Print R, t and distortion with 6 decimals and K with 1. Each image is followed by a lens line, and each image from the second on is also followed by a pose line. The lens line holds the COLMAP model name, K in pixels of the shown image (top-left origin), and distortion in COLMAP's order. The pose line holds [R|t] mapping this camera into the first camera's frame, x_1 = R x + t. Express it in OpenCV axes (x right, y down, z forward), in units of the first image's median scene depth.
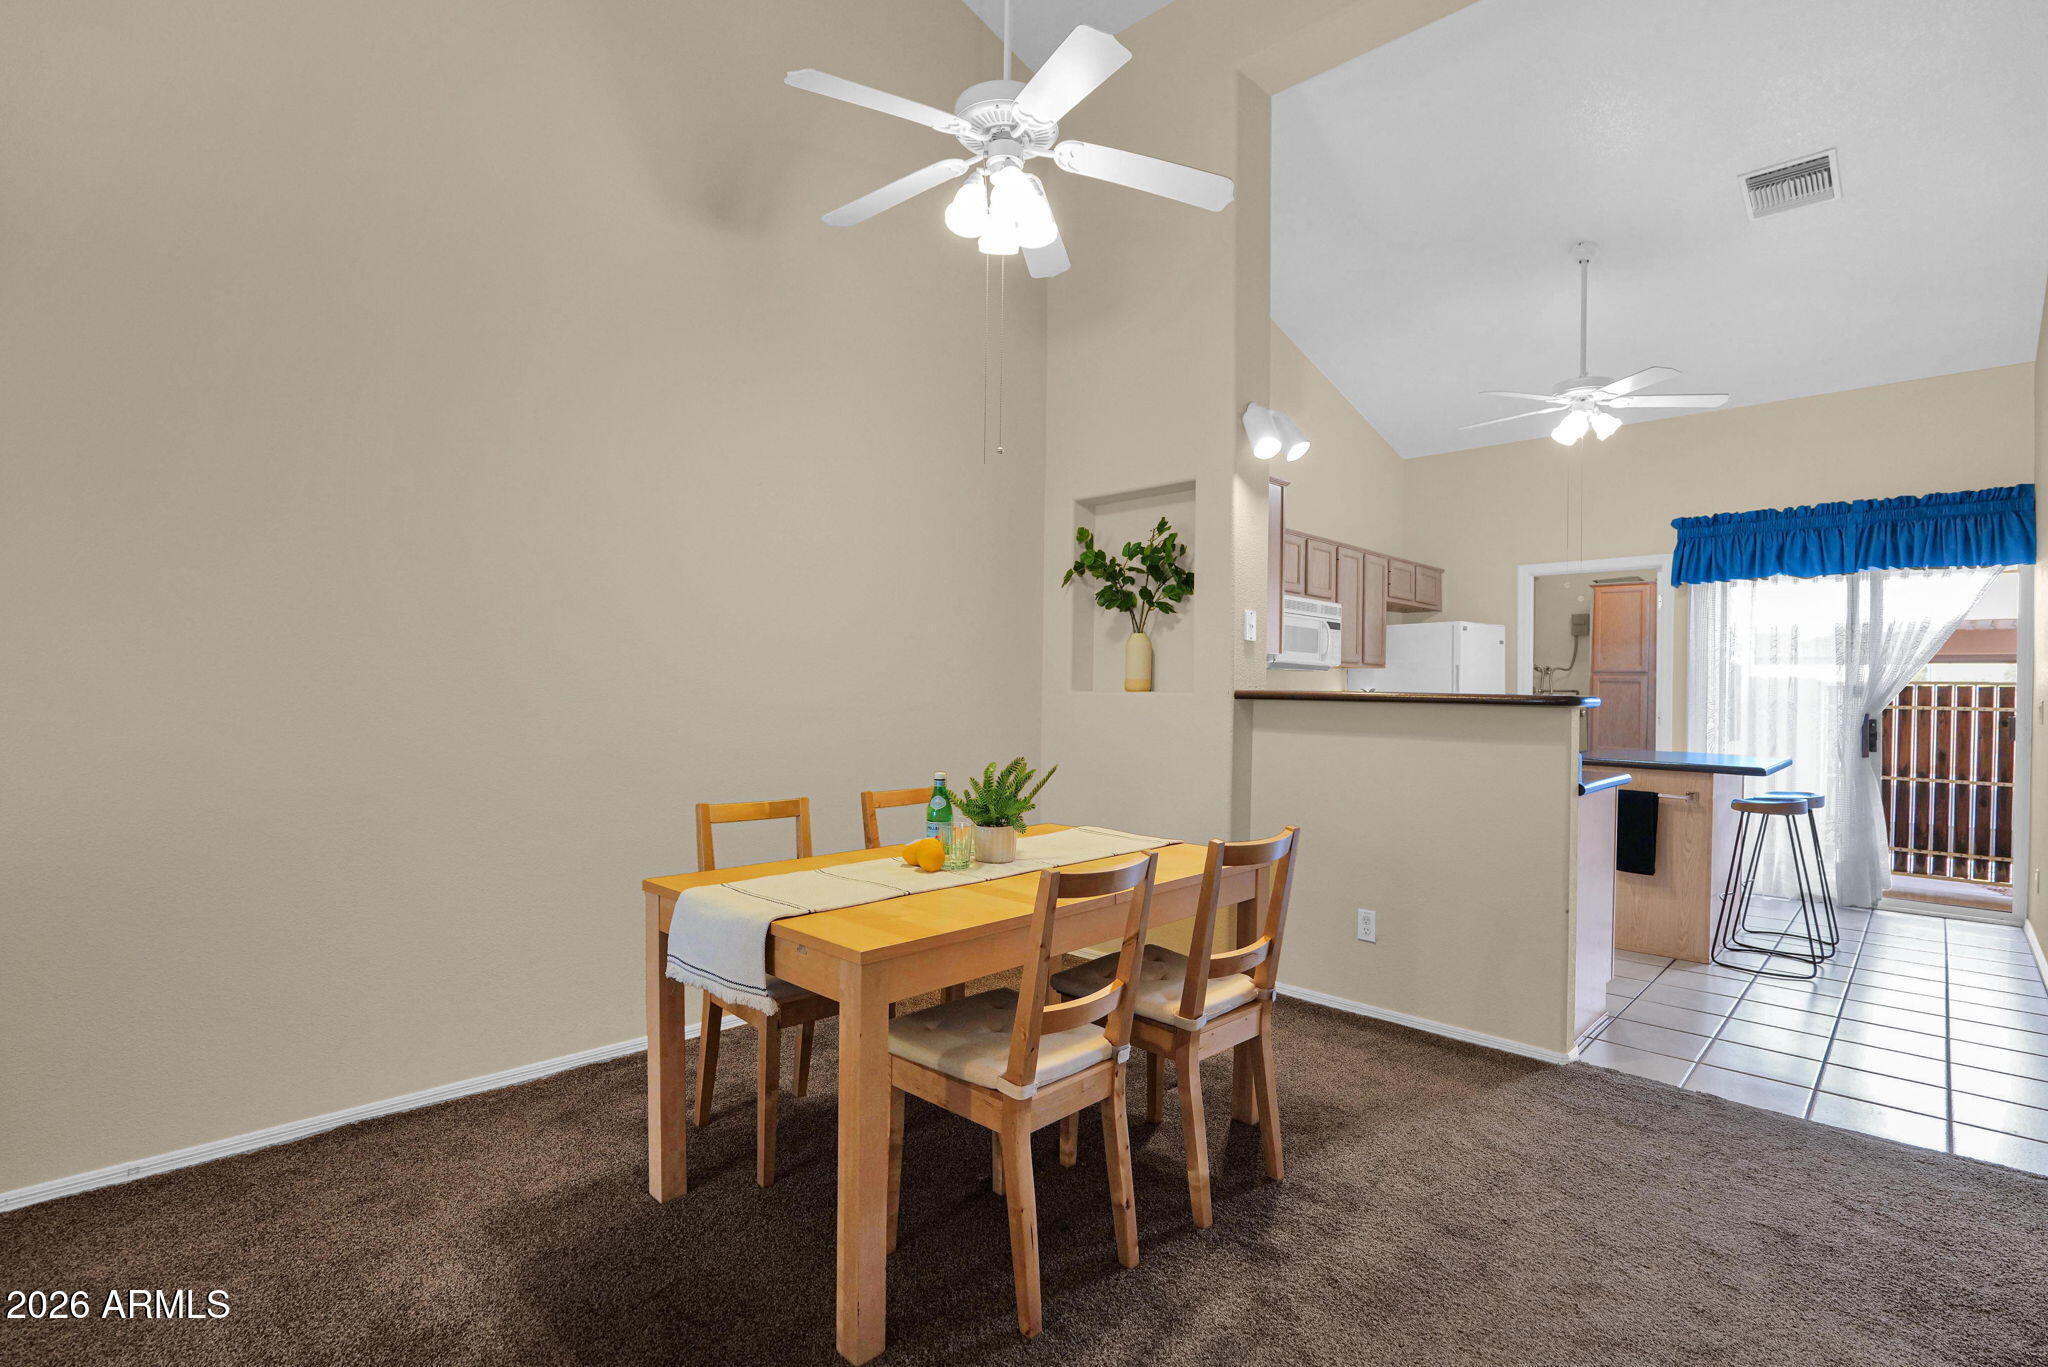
lens RADIAL K [[962.0, 0, 1027.6], [0, 962.0, 687.1], [0, 0, 1]] dist [-0.021889, 0.001862]
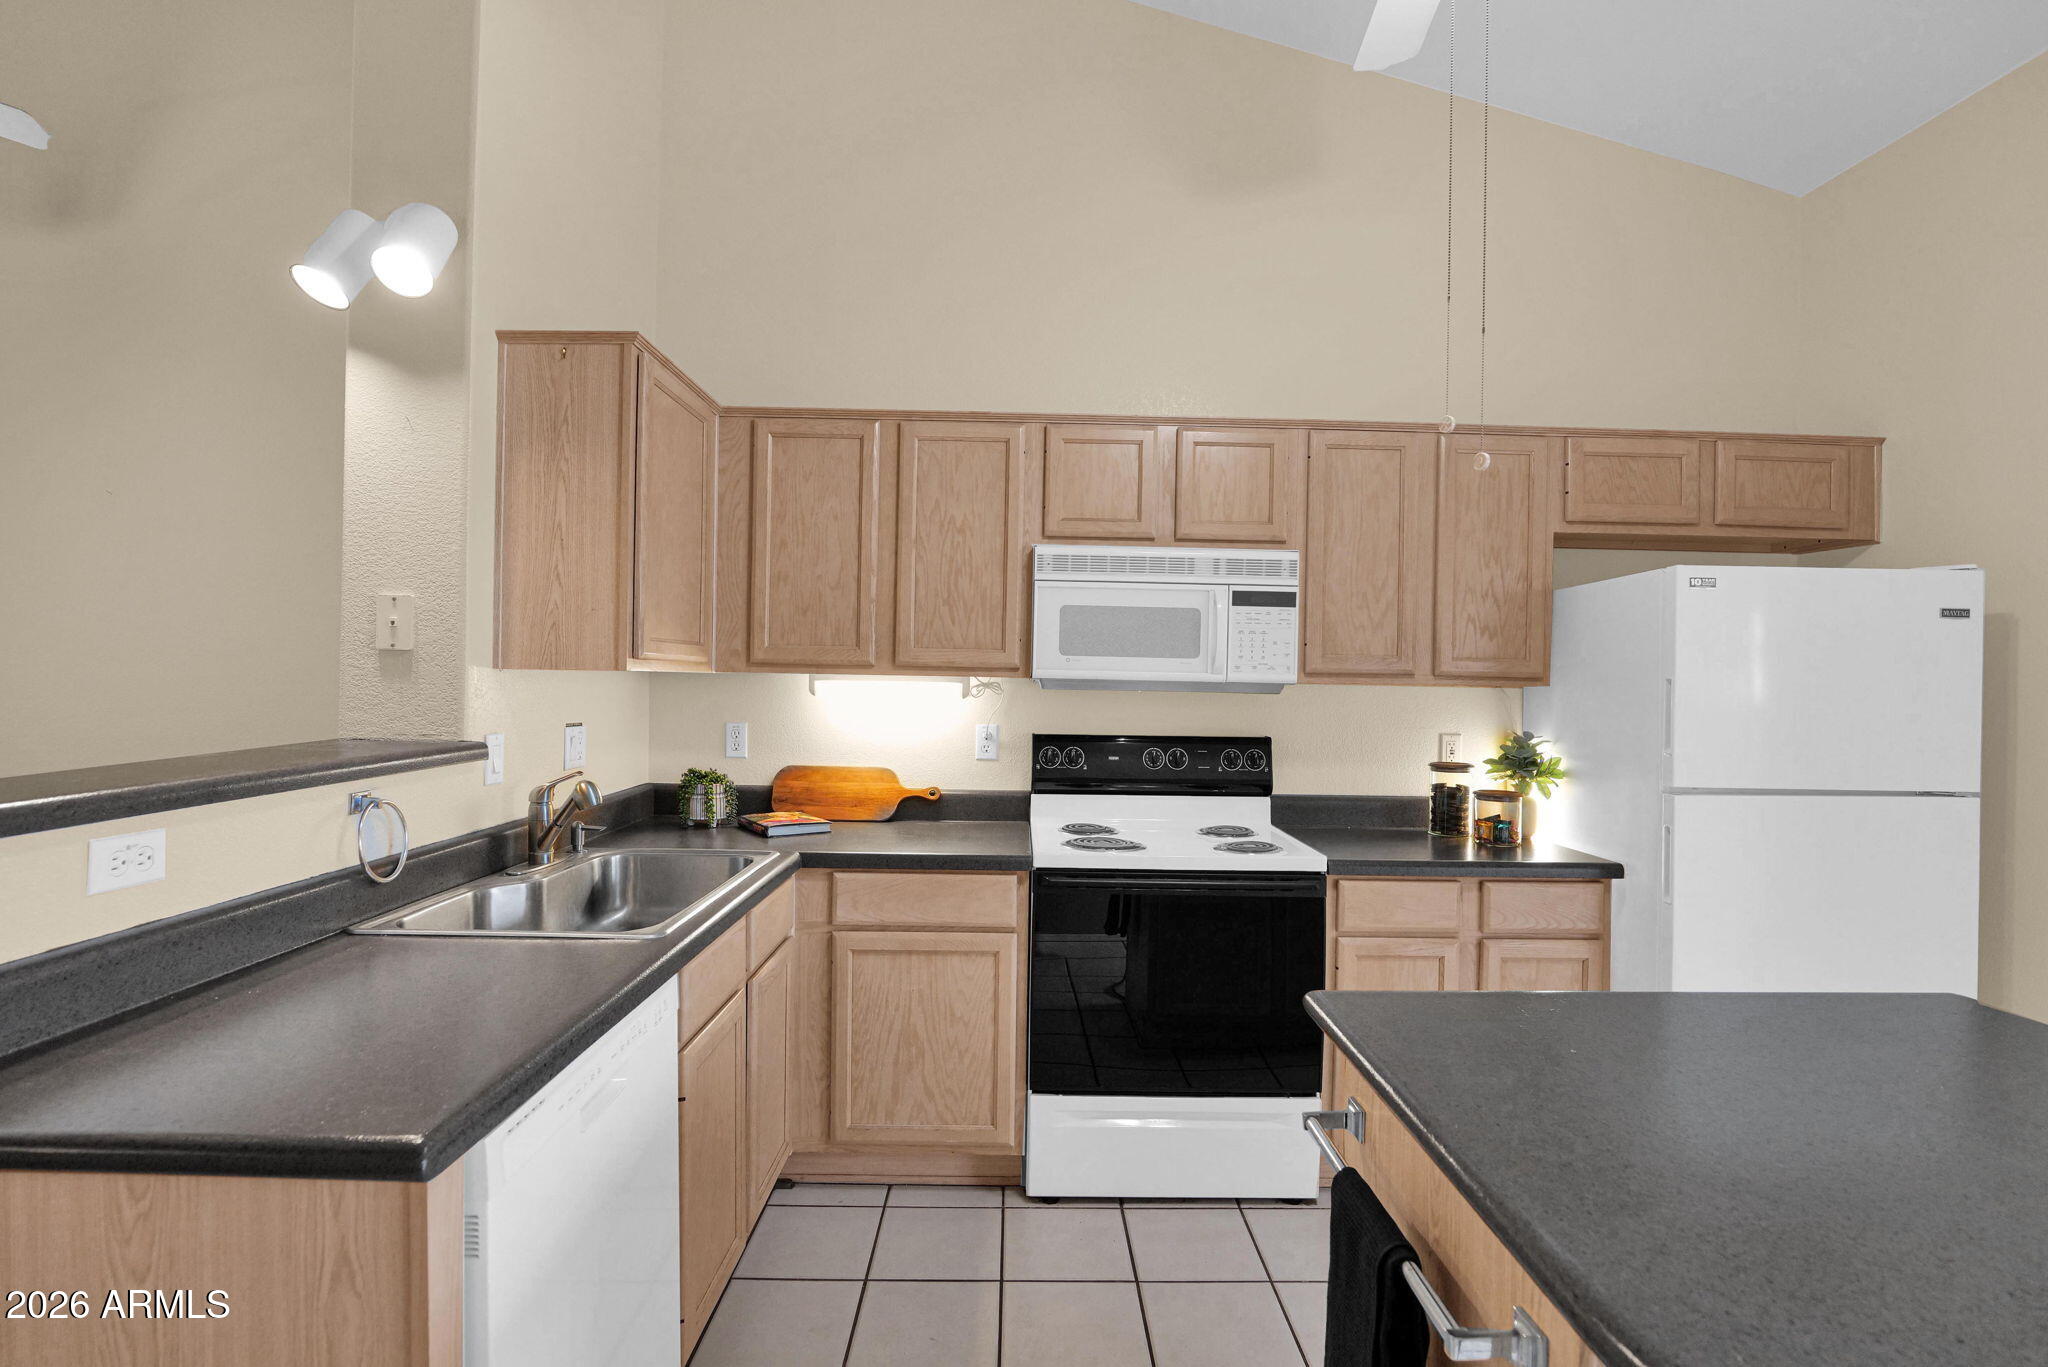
lens RADIAL K [[962.0, 0, 1027.6], [0, 962.0, 687.1], [0, 0, 1]] dist [-0.021889, 0.001862]
pose [[0.706747, 0.005073, -0.707448, 0.640375], [-0.007279, 0.999974, -0.000101, -0.021904], [0.707429, 0.005221, 0.706765, 0.653108]]
